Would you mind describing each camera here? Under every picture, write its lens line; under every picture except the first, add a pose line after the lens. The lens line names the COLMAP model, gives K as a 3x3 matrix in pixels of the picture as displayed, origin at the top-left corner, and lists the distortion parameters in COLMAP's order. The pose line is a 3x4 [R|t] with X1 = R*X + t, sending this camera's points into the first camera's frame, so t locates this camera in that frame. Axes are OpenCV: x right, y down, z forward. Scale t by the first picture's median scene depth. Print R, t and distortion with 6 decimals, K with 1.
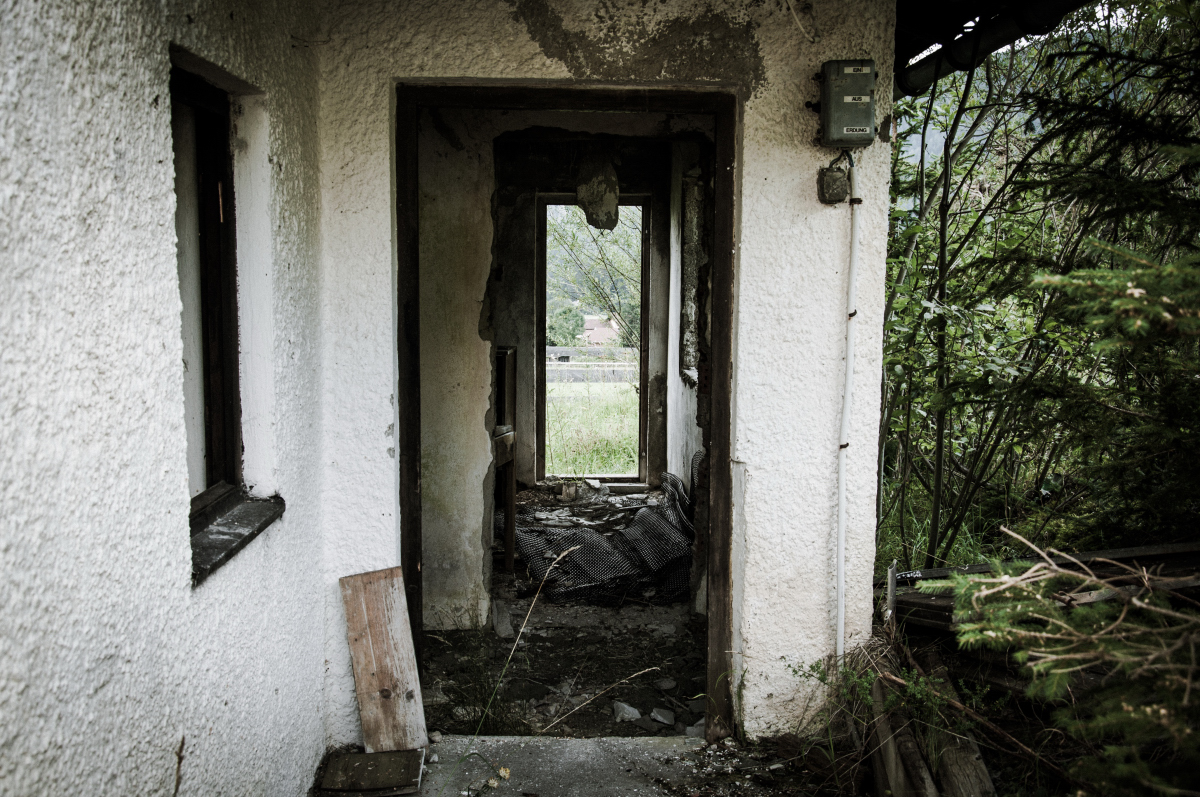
lens RADIAL K [[1271.1, 0, 600.0], [0, 1271.1, 398.5], [0, 0, 1]] dist [0.009825, 0.012535]
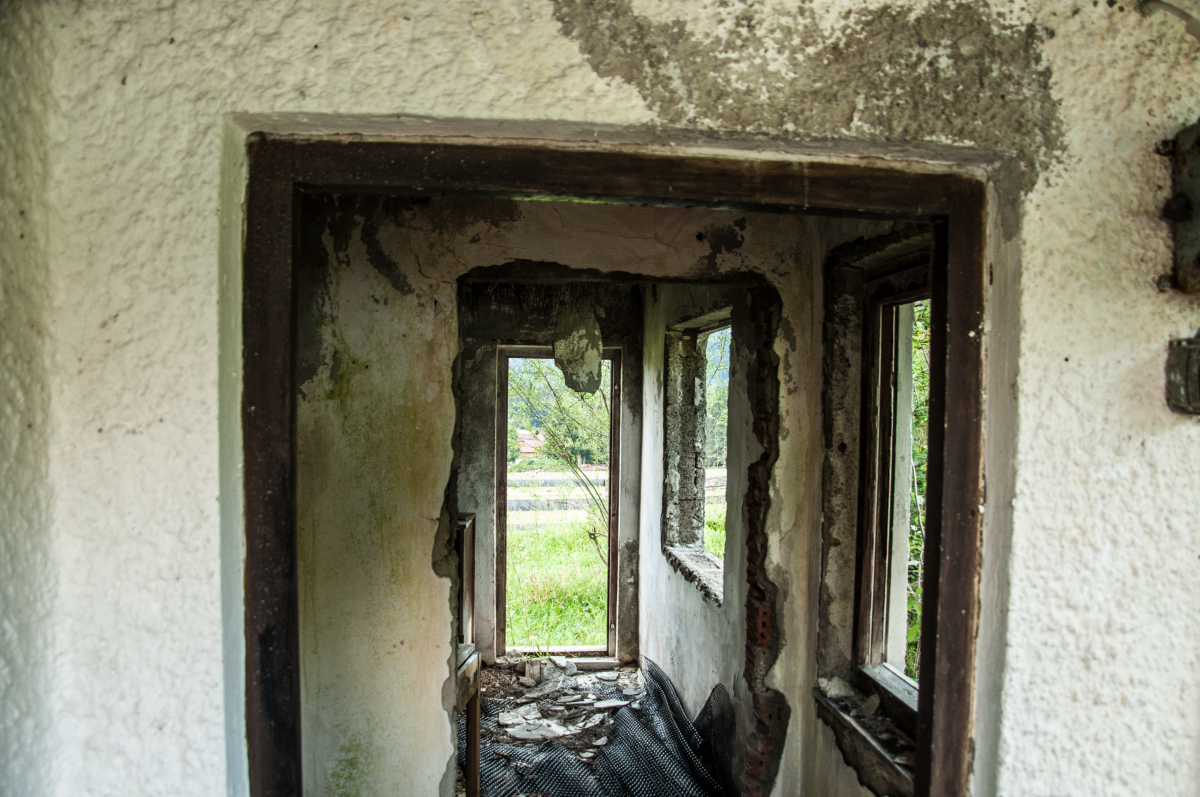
lens RADIAL K [[932.6, 0, 600.5], [0, 932.6, 419.7], [0, 0, 1]] dist [-0.156647, 0.120600]
pose [[0.996662, 0.003510, 0.081565, -0.064664], [0.002141, 0.997607, -0.069100, -0.128705], [-0.081612, 0.069044, 0.994270, 0.691065]]
